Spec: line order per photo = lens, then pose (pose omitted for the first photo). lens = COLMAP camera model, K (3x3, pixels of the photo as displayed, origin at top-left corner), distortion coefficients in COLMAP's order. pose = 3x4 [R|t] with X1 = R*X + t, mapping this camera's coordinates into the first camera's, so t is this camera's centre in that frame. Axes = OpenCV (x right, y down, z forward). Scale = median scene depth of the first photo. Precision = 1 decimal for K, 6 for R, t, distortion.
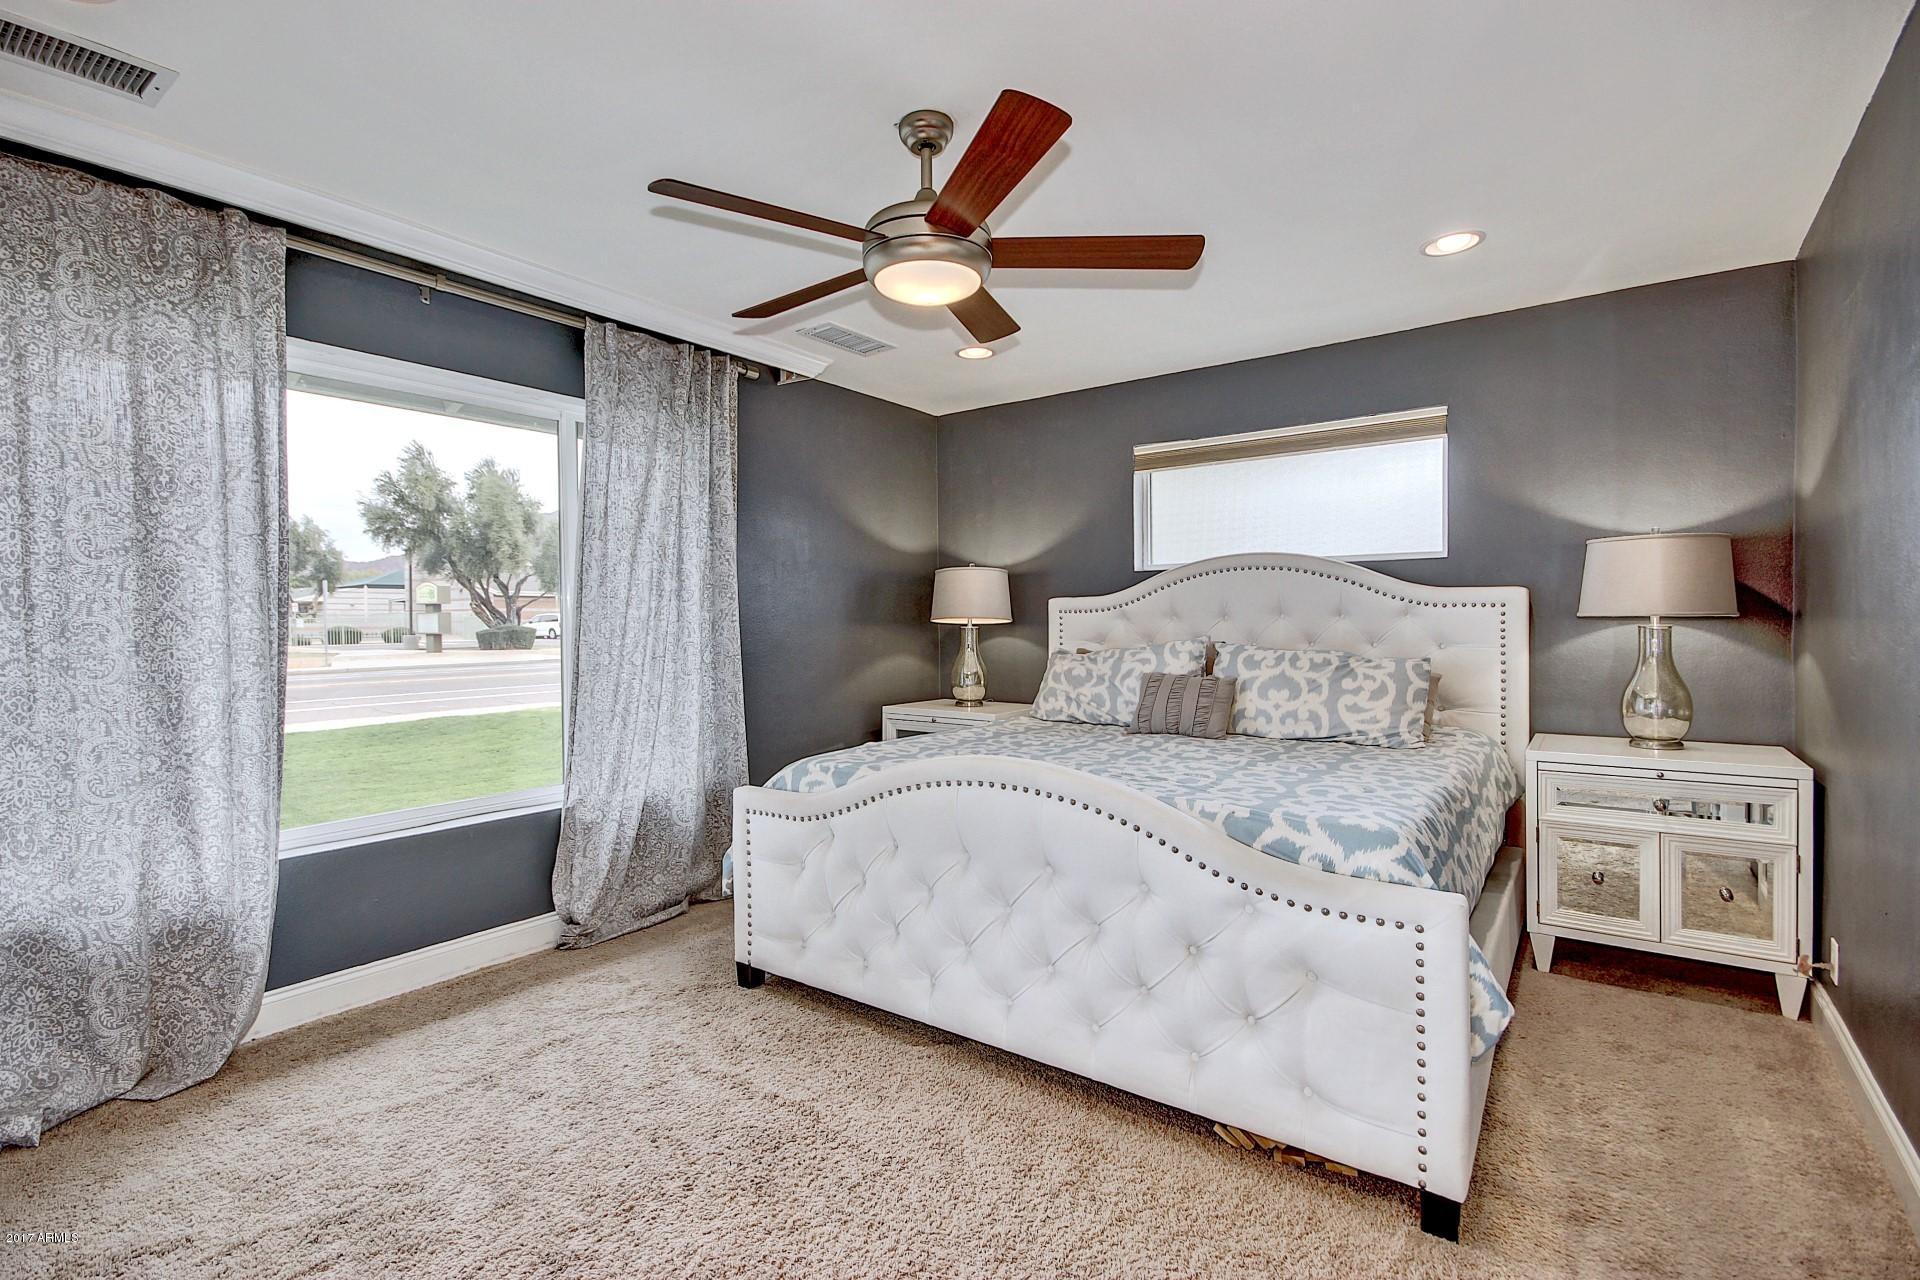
lens RADIAL K [[886.8, 0, 943.5], [0, 886.8, 637.7], [0, 0, 1]] dist [0.005758, -0.008596]
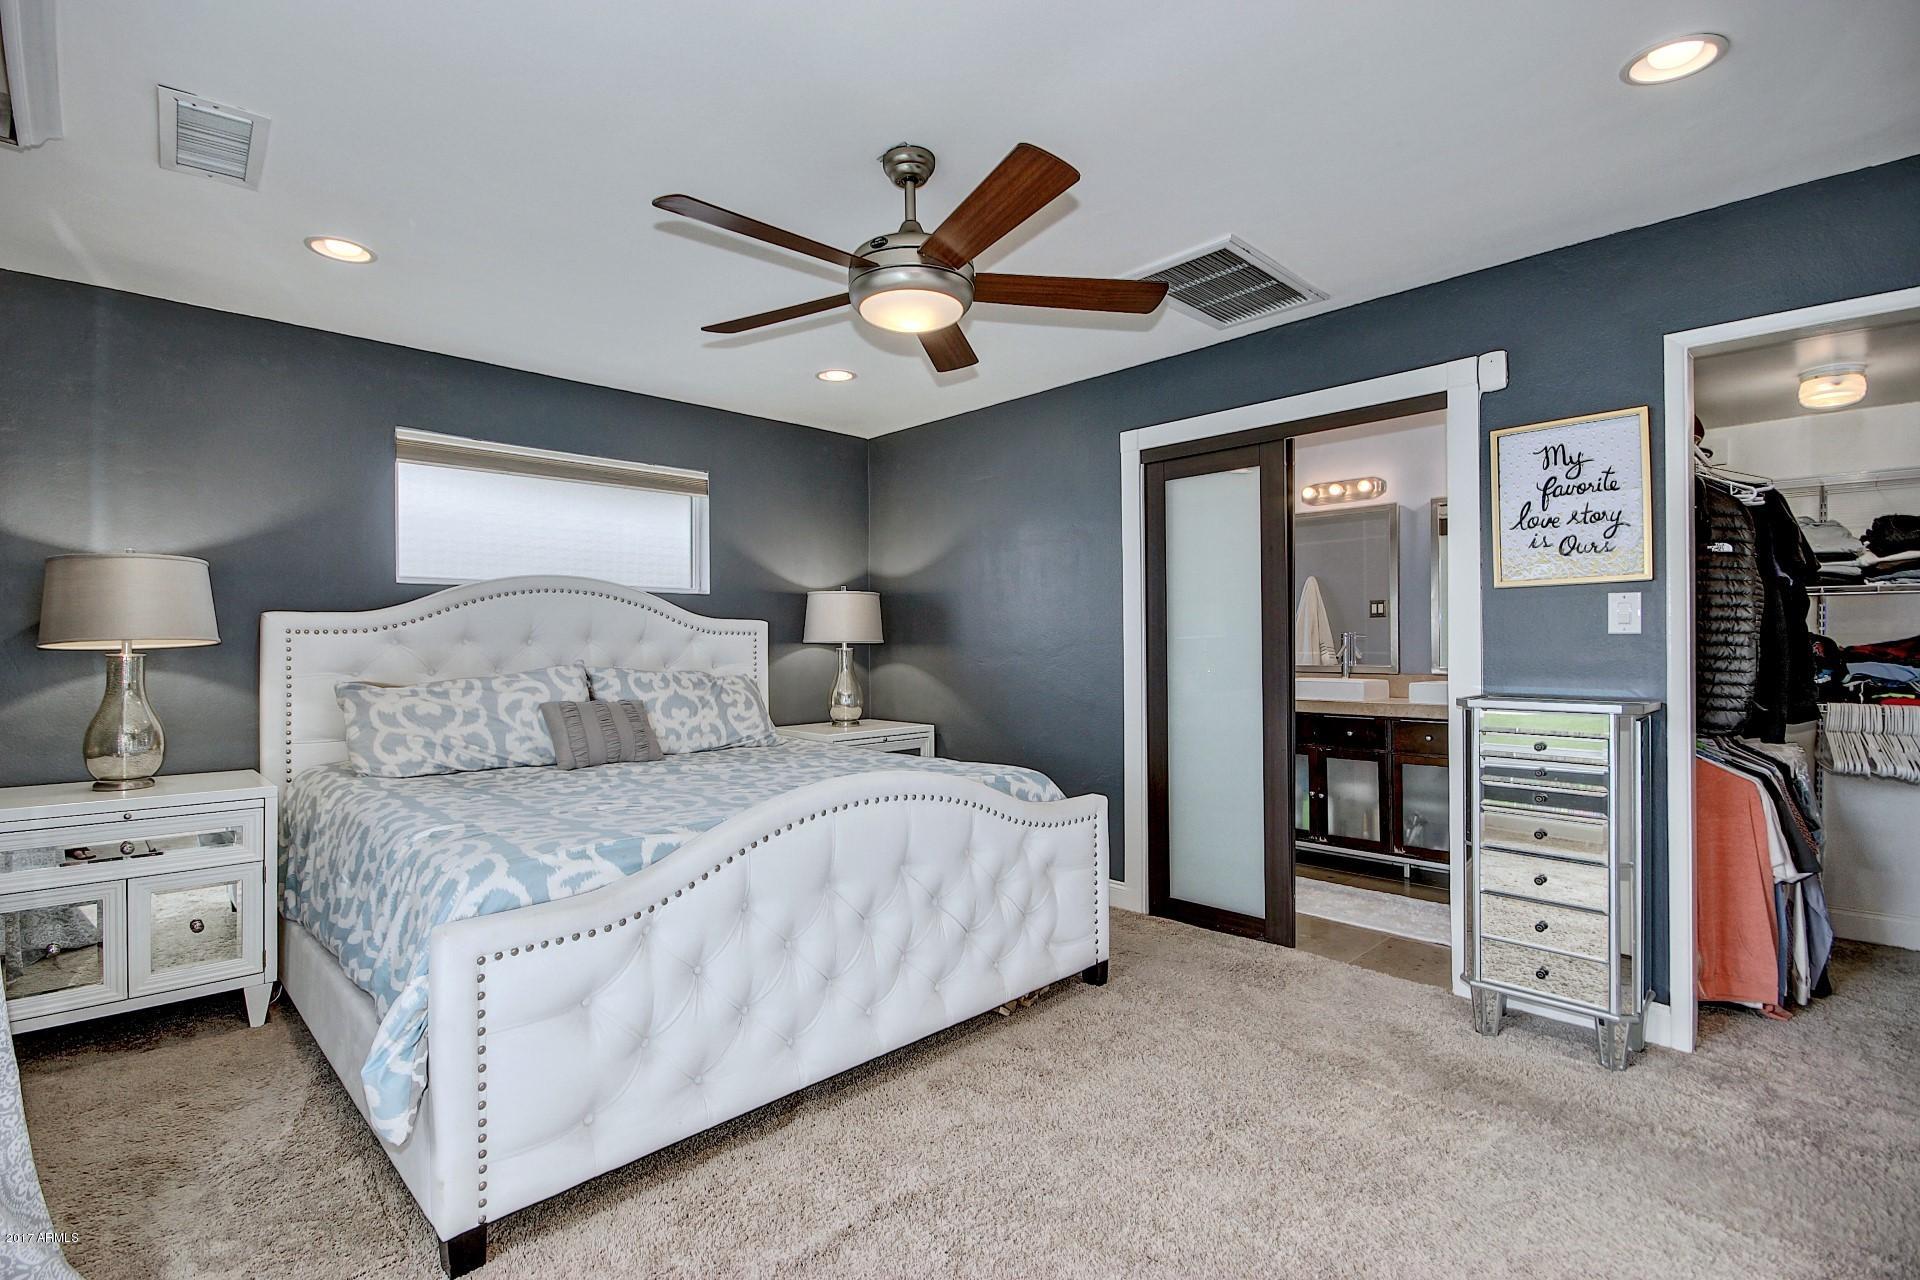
lens RADIAL K [[886.8, 0, 944.0], [0, 886.8, 636.5], [0, 0, 1]] dist [0.005758, -0.008596]
pose [[0.161216, 0.016608, 0.986779, -0.639311], [0.021051, 0.999573, -0.020263, -0.000015], [-0.986695, 0.024039, 0.160798, 0.507340]]
